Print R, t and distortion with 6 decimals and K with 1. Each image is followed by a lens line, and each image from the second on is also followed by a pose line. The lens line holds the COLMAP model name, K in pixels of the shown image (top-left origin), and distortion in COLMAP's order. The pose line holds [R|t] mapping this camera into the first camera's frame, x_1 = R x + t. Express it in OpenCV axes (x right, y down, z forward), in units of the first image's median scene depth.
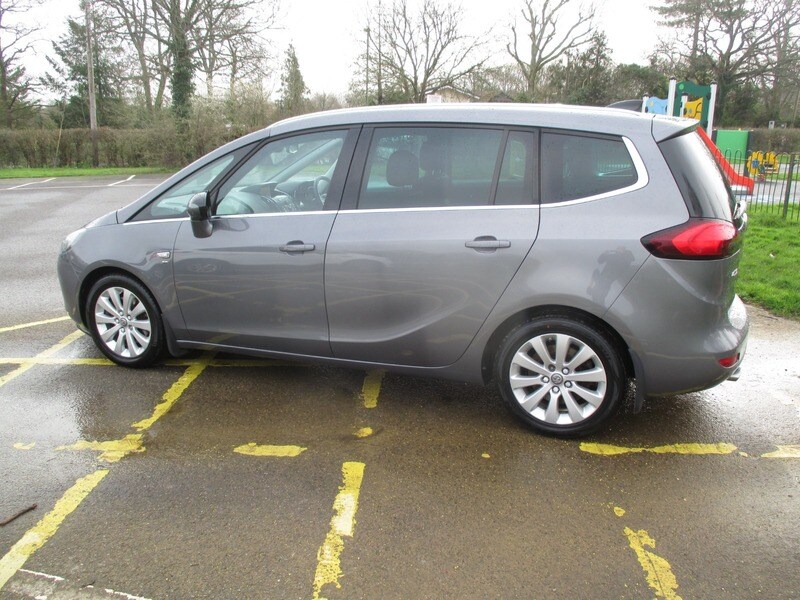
lens RADIAL K [[676.6, 0, 404.7], [0, 676.6, 305.6], [0, 0, 1]] dist [-0.030792, -0.001995]
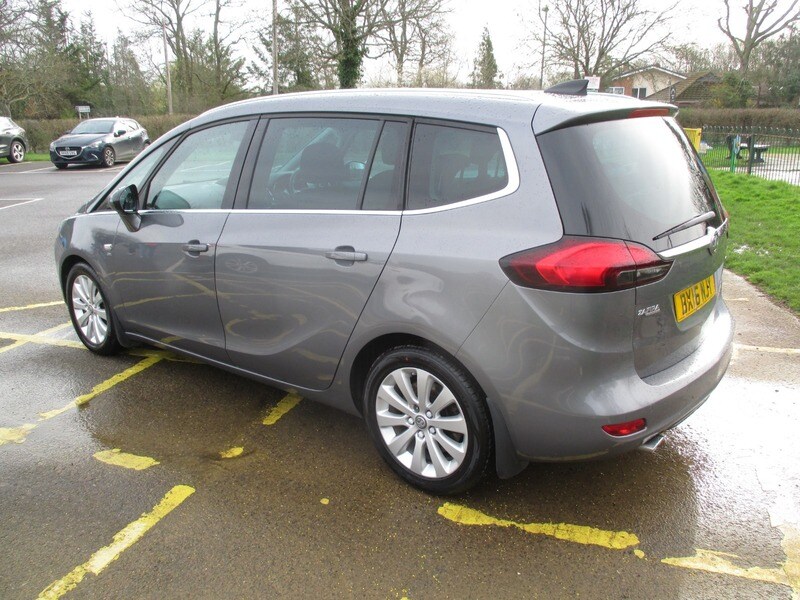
lens RADIAL K [[676.6, 0, 408.7], [0, 676.6, 303.5], [0, 0, 1]] dist [-0.030792, -0.001995]
pose [[0.957225, 0.071352, -0.280408, 0.385239], [-0.065934, 0.997411, 0.028723, -0.052516], [0.281731, -0.009006, 0.959451, 0.179857]]
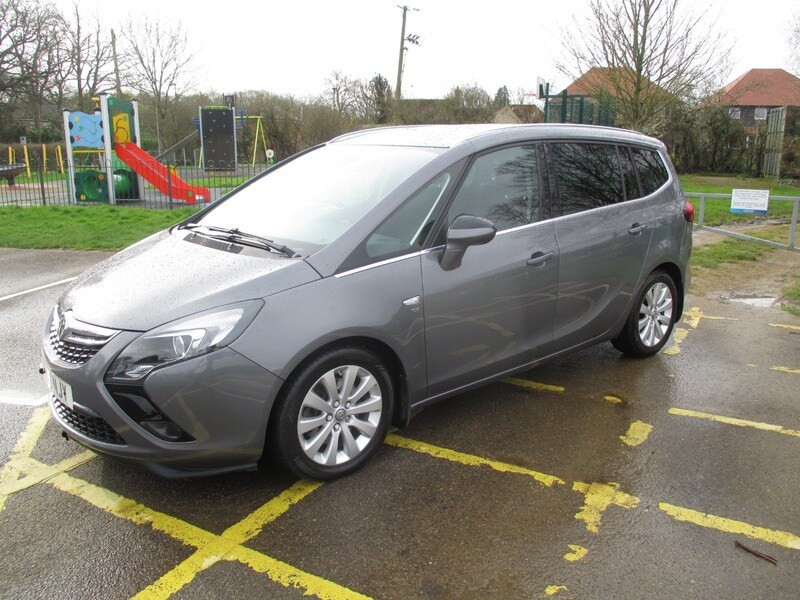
lens RADIAL K [[676.6, 0, 396.0], [0, 676.6, 306.4], [0, 0, 1]] dist [-0.030792, -0.001995]
pose [[0.459274, -0.209791, 0.863166, -1.139977], [0.228102, 0.966981, 0.113654, -0.177965], [-0.858508, 0.144691, 0.491963, 0.678400]]
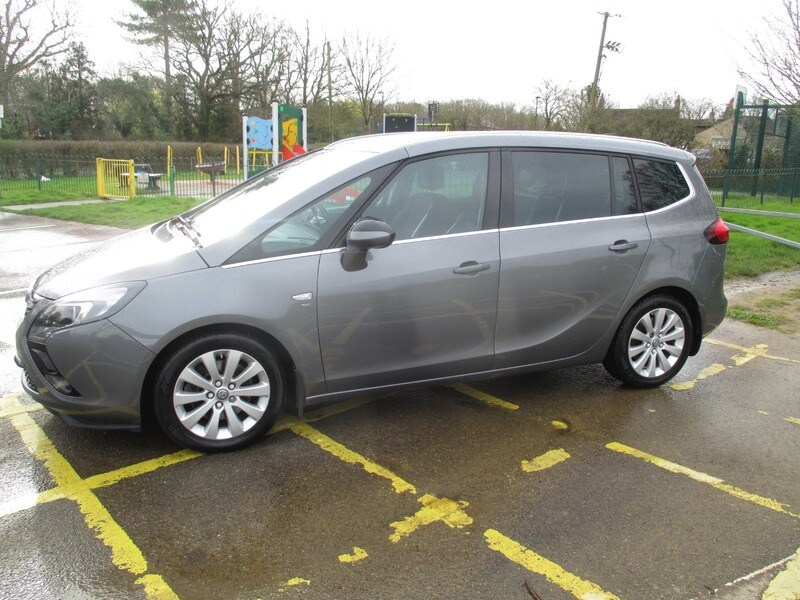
lens RADIAL K [[676.6, 0, 398.5], [0, 676.6, 305.8], [0, 0, 1]] dist [-0.030792, -0.001995]
pose [[0.711827, -0.144581, 0.687313, -0.919834], [0.159135, 0.986334, 0.042672, -0.088728], [-0.684090, 0.079000, 0.725107, 0.340077]]
